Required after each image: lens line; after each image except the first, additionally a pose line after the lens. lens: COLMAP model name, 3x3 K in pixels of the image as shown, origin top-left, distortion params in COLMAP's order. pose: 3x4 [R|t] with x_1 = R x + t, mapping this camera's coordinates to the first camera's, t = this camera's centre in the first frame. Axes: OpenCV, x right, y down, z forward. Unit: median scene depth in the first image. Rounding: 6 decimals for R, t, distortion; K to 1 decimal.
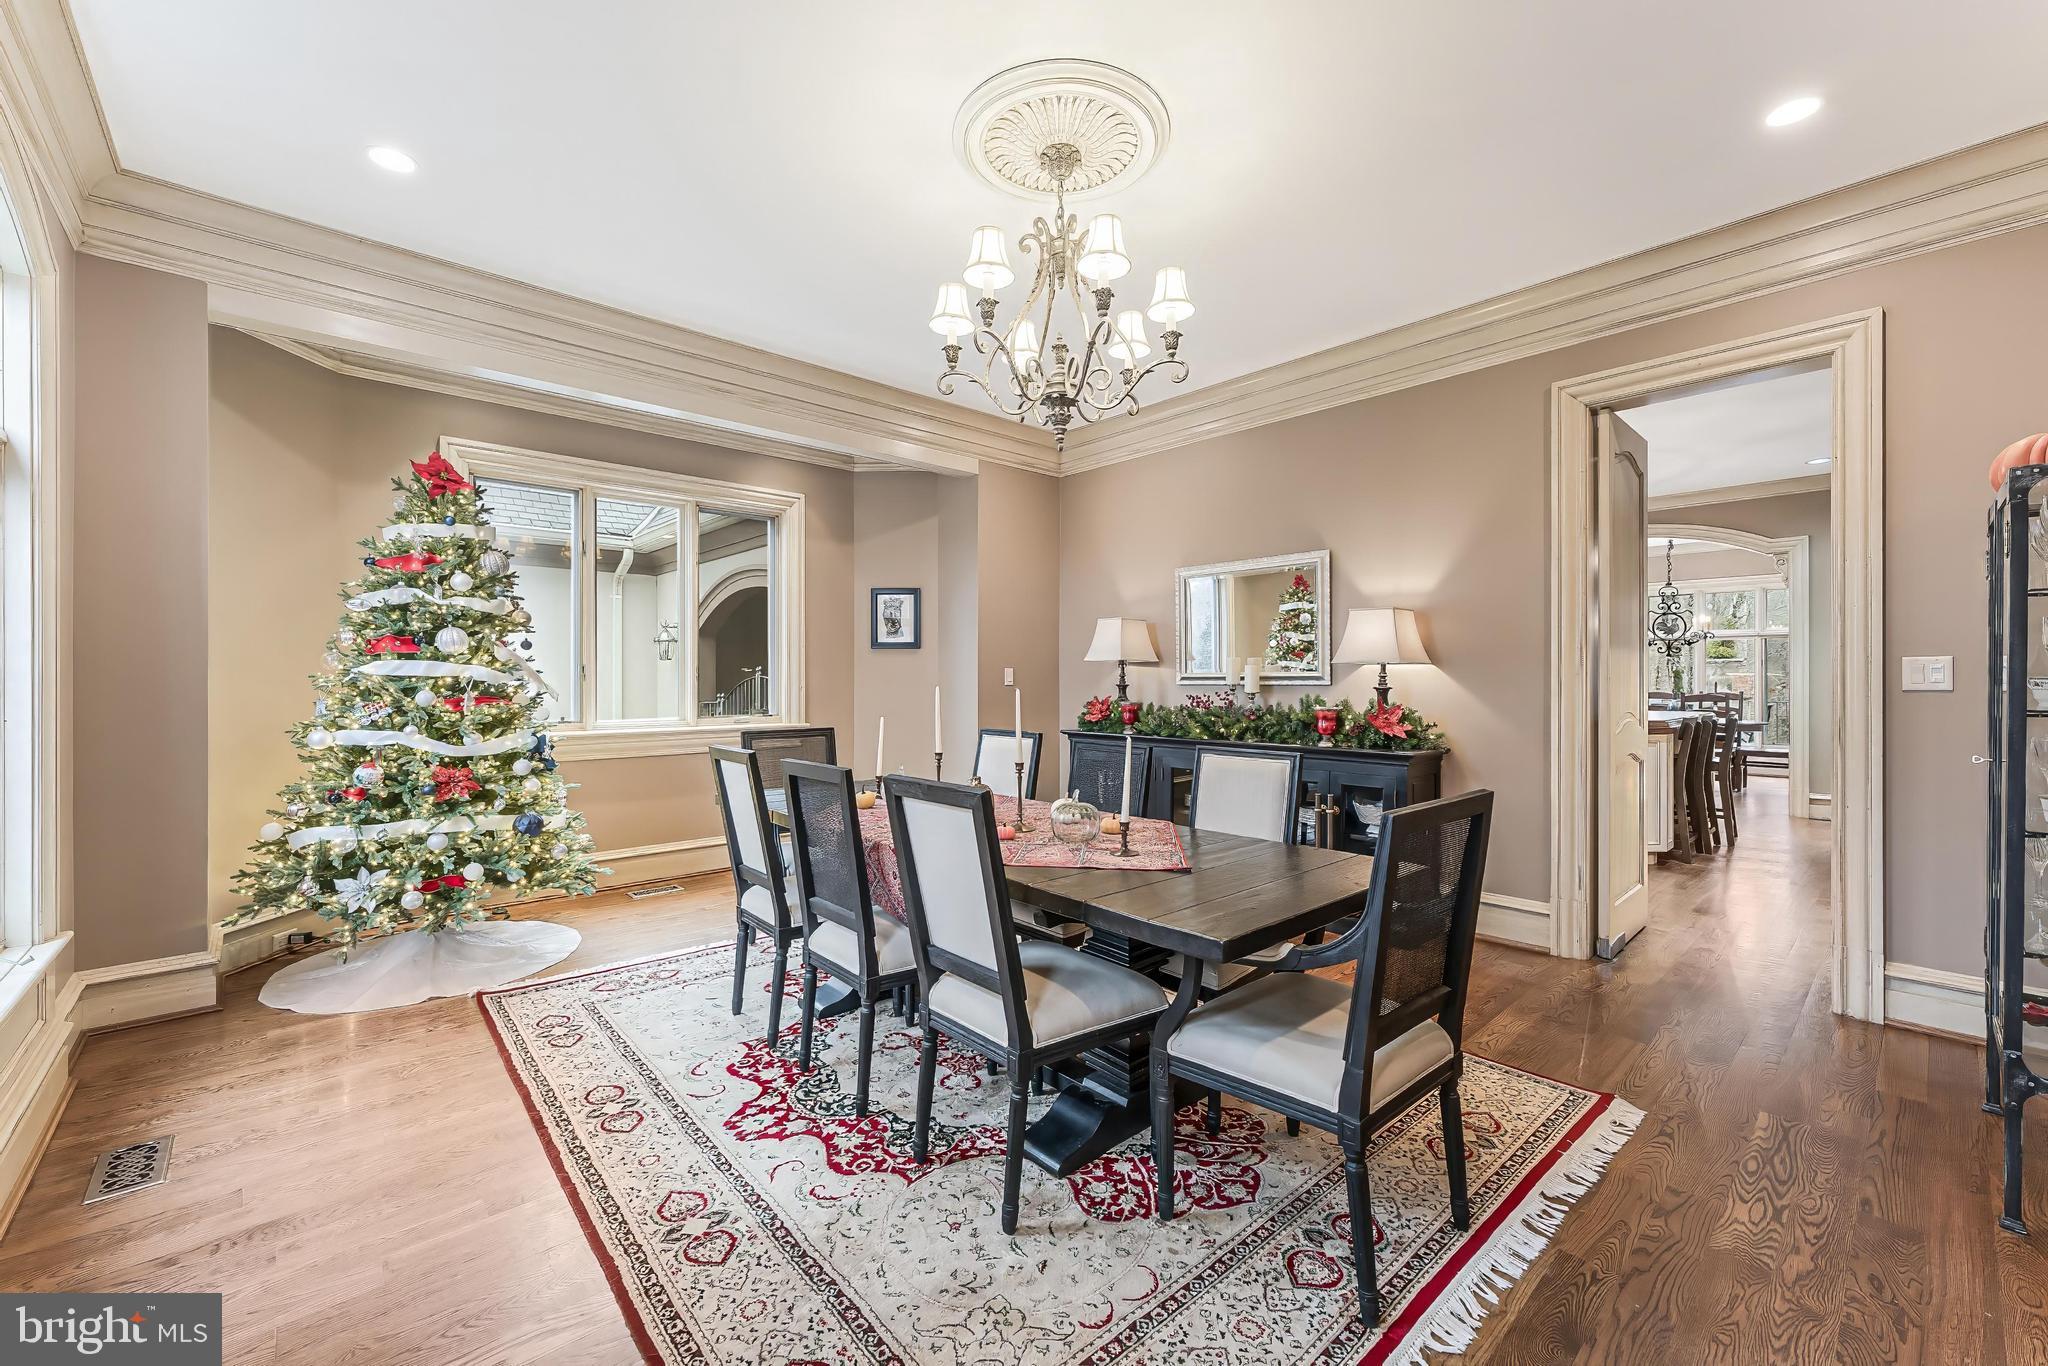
lens RADIAL K [[831.8, 0, 1007.2], [0, 831.8, 672.0], [0, 0, 1]] dist [0.000850, 0.000265]
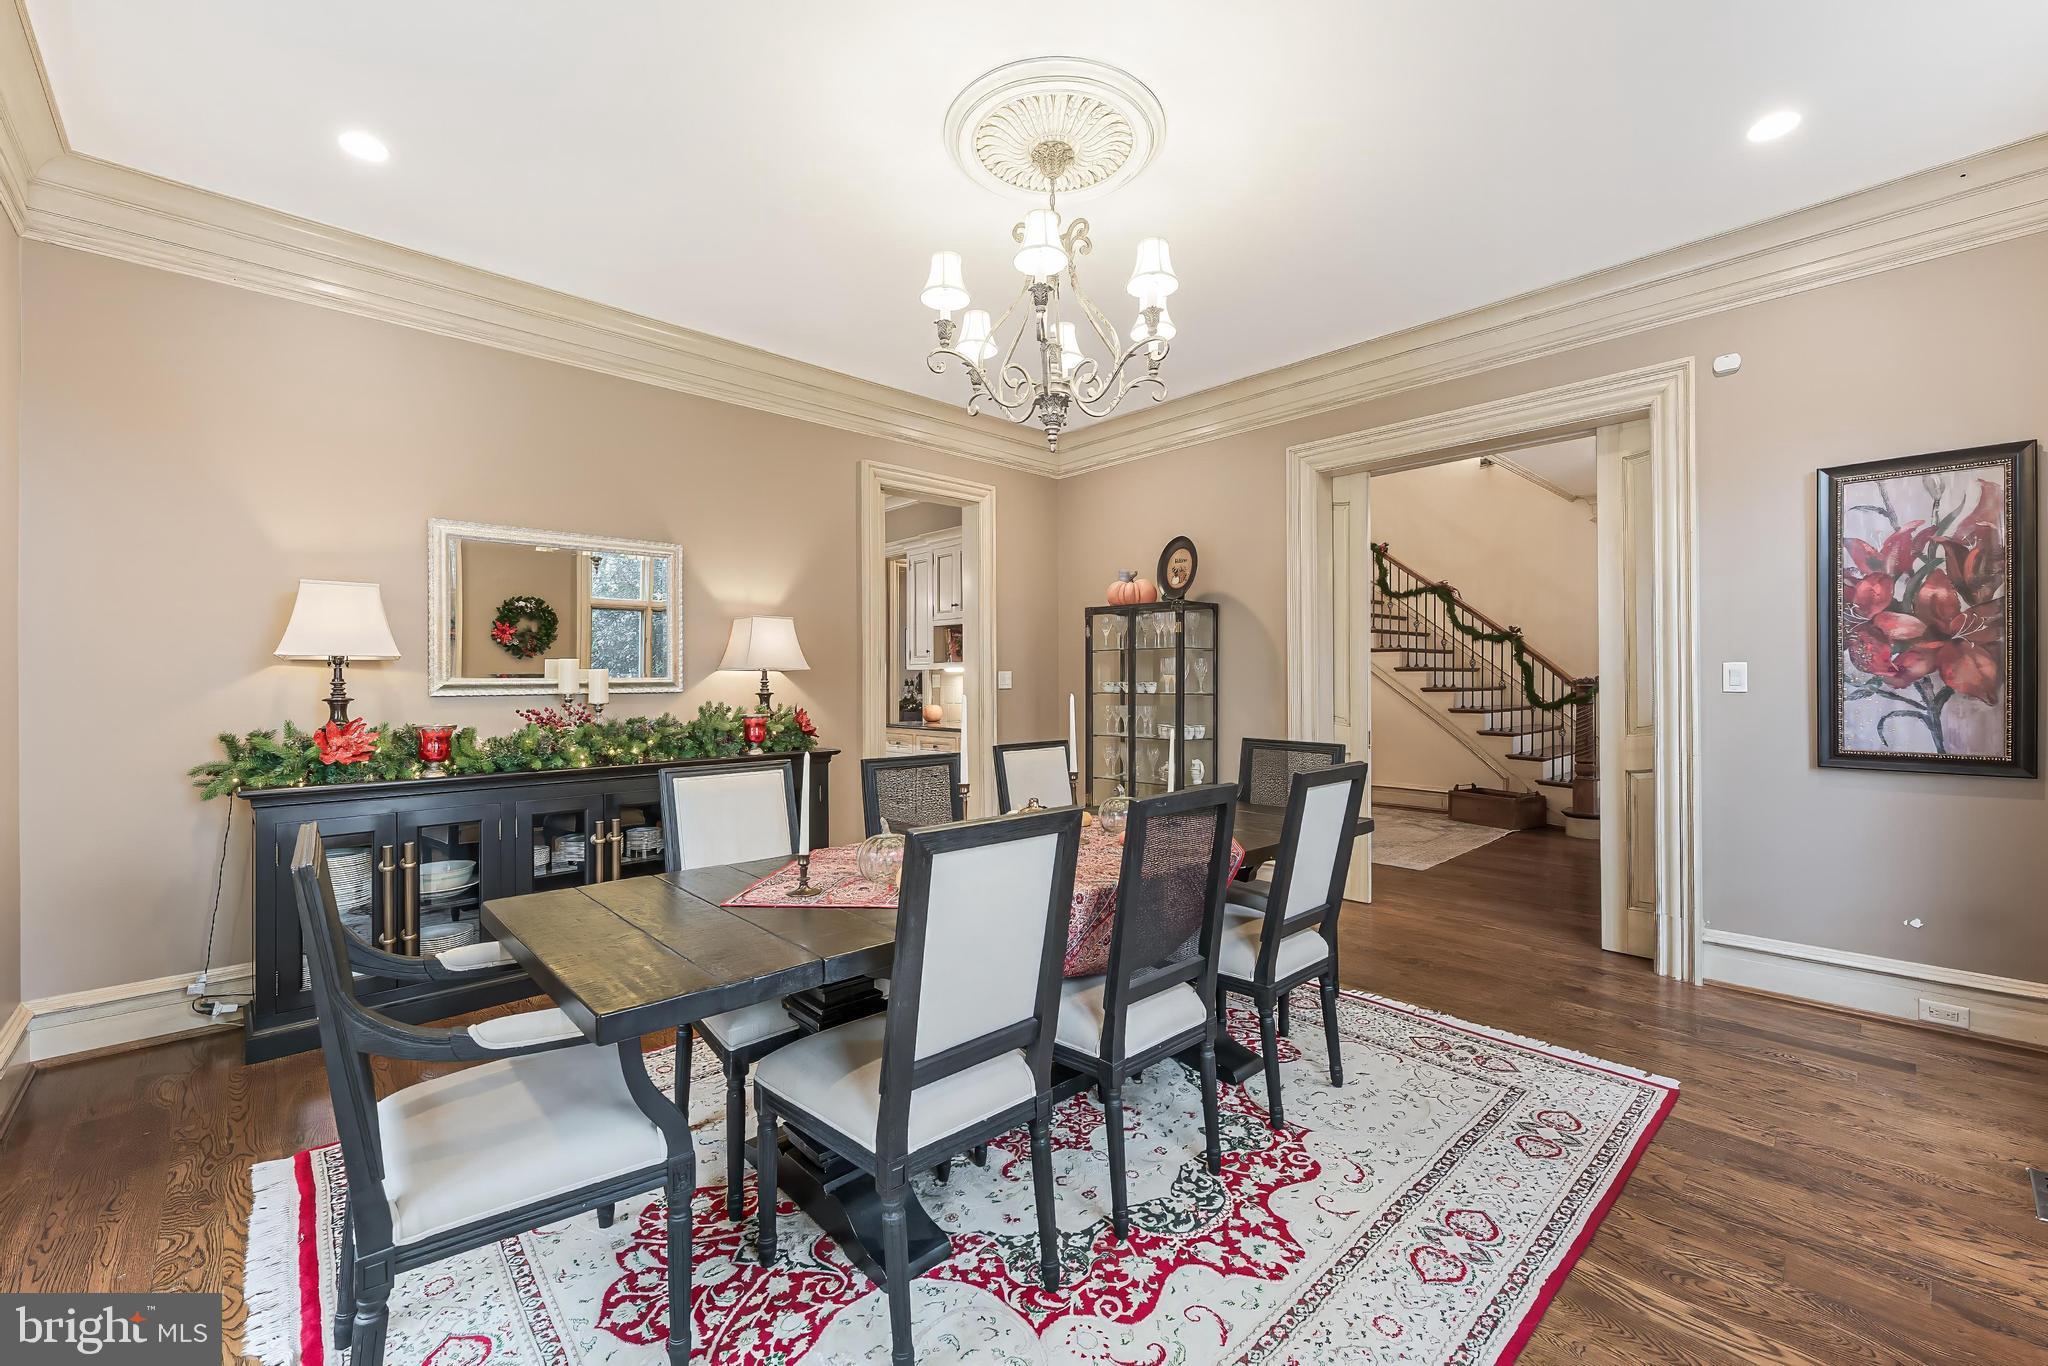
lens RADIAL K [[831.8, 0, 1029.9], [0, 831.8, 671.6], [0, 0, 1]] dist [0.000850, 0.000265]
pose [[-0.043739, -0.000987, 0.999043, -1.077998], [-0.005996, 0.999982, 0.000725, -0.017272], [-0.999025, -0.005958, -0.043744, 1.243312]]
